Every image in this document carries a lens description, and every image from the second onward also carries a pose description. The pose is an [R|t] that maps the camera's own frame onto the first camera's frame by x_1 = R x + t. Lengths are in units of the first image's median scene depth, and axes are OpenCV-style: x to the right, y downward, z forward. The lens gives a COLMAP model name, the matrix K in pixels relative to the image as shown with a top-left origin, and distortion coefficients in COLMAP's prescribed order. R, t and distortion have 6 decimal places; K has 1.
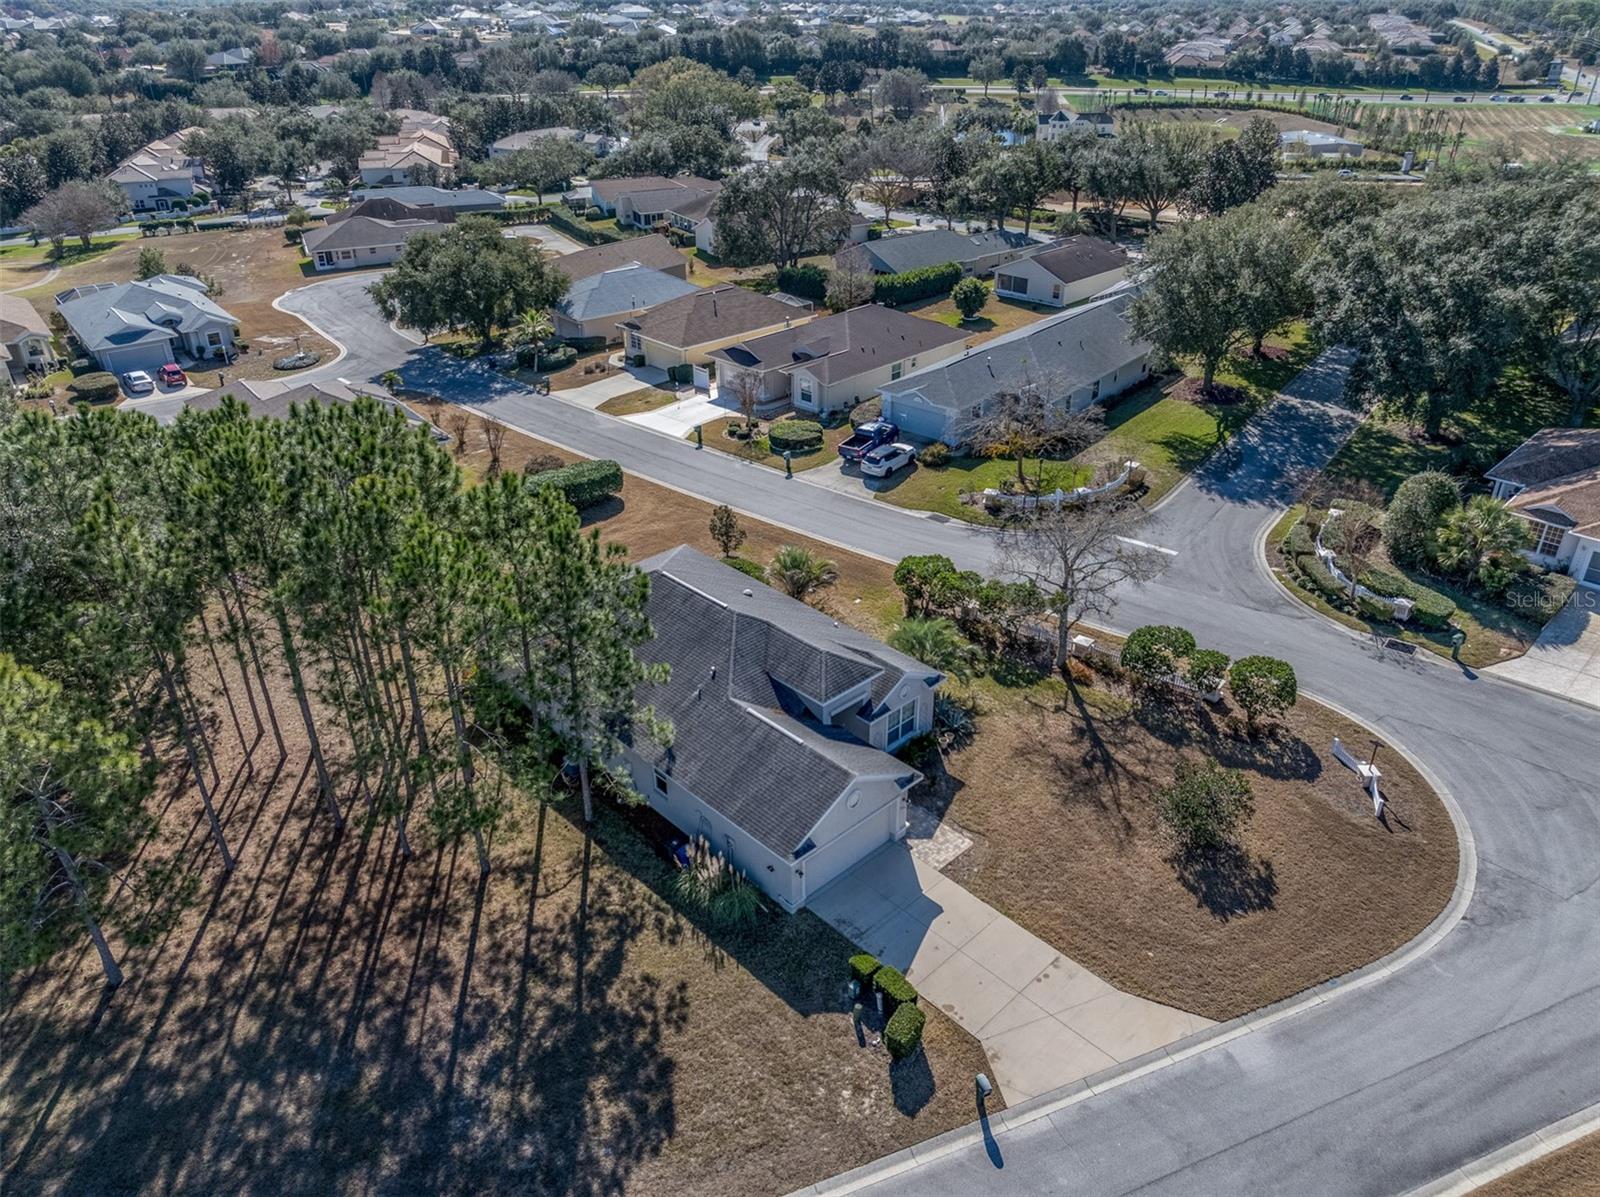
lens RADIAL K [[1124.2, 0, 806.0], [0, 1124.2, 597.9], [0, 0, 1]] dist [-0.017231, 0.007963]
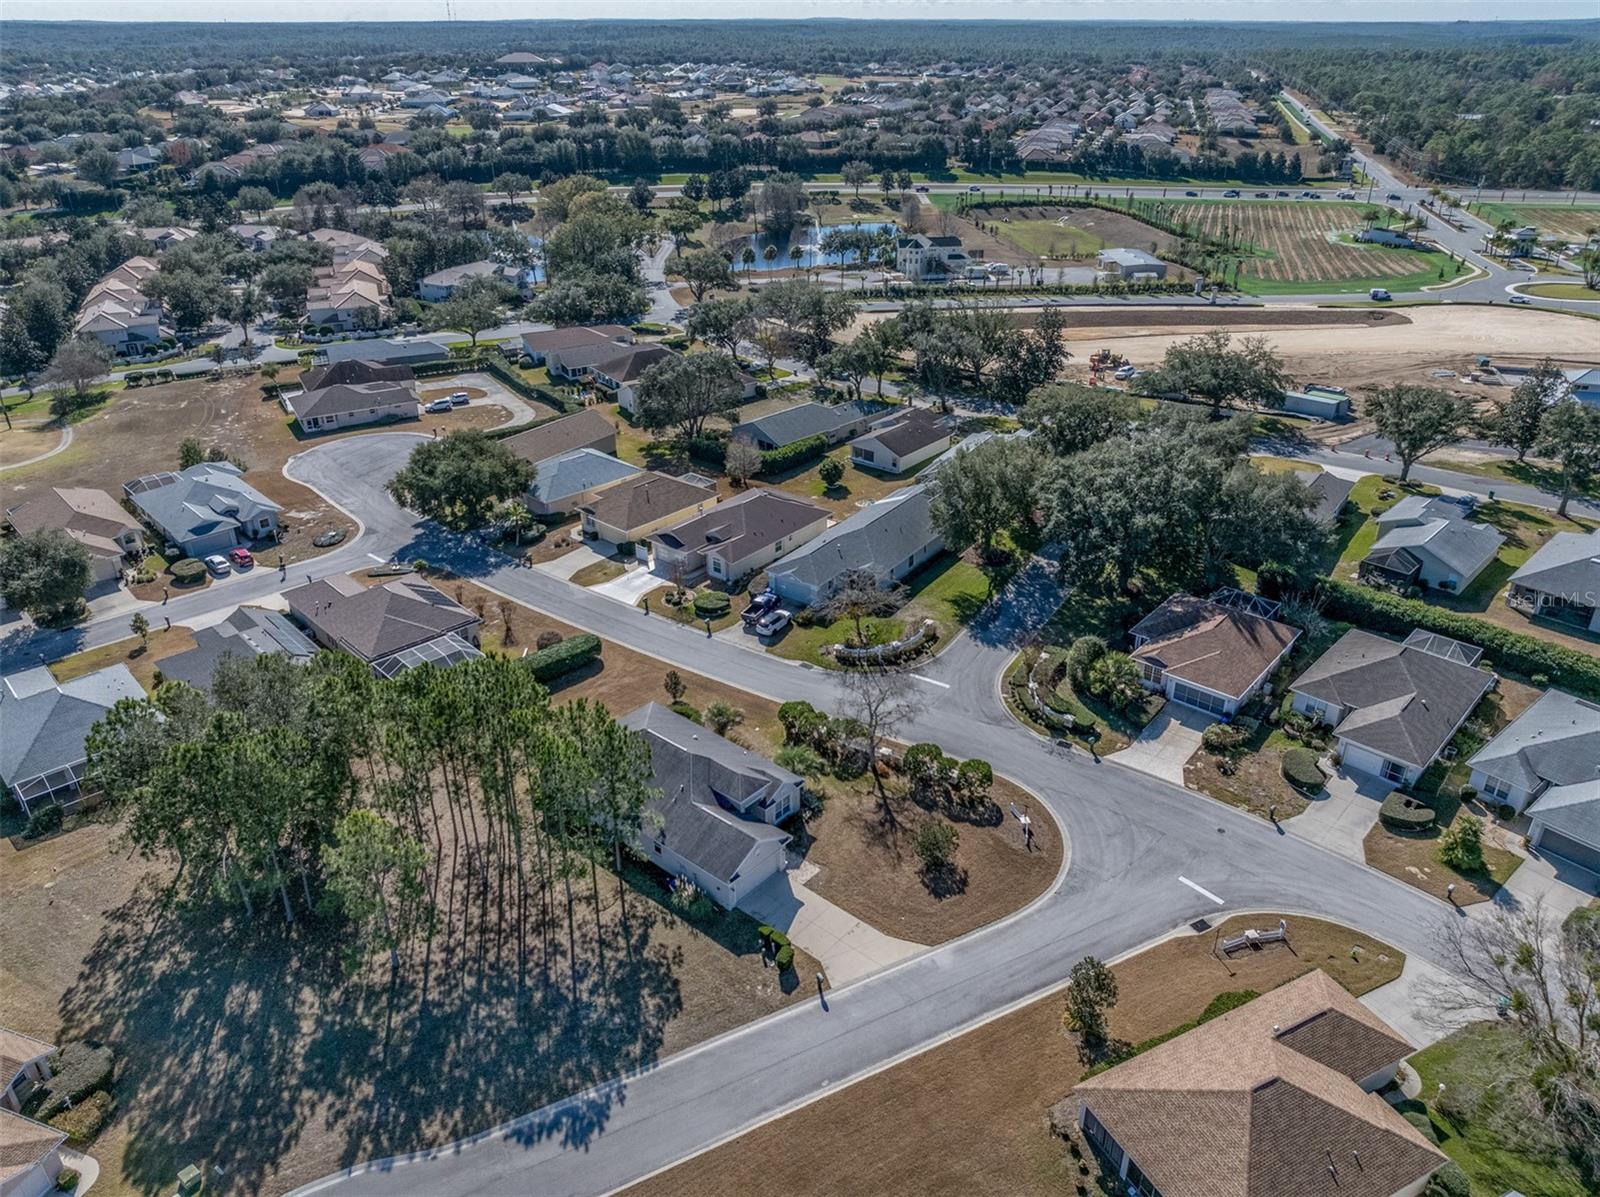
lens RADIAL K [[1135.6, 0, 806.4], [0, 1135.6, 601.9], [0, 0, 1]] dist [0.008600, -0.034157]
pose [[0.995481, -0.040880, 0.085708, -0.020904], [0.042913, 0.998836, -0.022016, -0.169333], [-0.084708, 0.025595, 0.996077, -0.808889]]
